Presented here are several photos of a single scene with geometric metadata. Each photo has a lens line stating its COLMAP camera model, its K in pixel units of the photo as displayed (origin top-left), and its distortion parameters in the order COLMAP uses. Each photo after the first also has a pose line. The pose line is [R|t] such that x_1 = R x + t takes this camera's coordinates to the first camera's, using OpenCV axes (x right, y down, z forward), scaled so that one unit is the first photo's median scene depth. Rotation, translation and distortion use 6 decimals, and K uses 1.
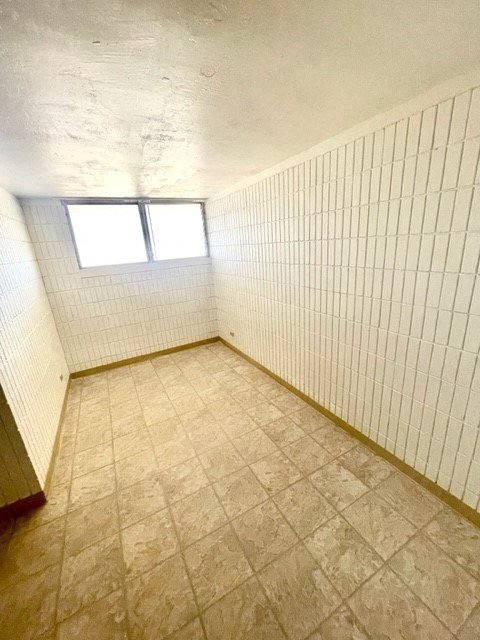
lens RADIAL K [[258.9, 0, 241.3], [0, 258.9, 320.3], [0, 0, 1]] dist [0.002173, -0.000768]
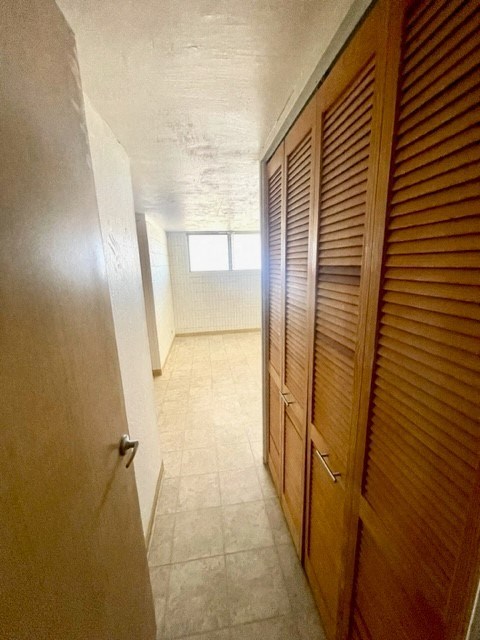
lens RADIAL K [[258.9, 0, 241.2], [0, 258.9, 320.3], [0, 0, 1]] dist [0.002173, -0.000768]
pose [[0.938534, 0.121834, -0.322972, 0.327176], [-0.138745, 0.989880, -0.029773, 0.139294], [0.316077, 0.072753, 0.945940, -0.555853]]
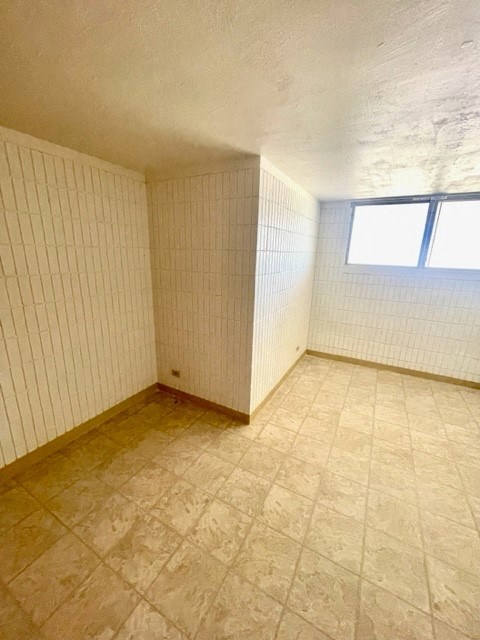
lens RADIAL K [[258.9, 0, 240.5], [0, 258.9, 321.1], [0, 0, 1]] dist [0.002173, -0.000768]
pose [[0.542896, 0.304398, -0.782691, 0.082757], [-0.305196, 0.939787, 0.153802, -0.007040], [0.782380, 0.155376, 0.603108, 0.032510]]
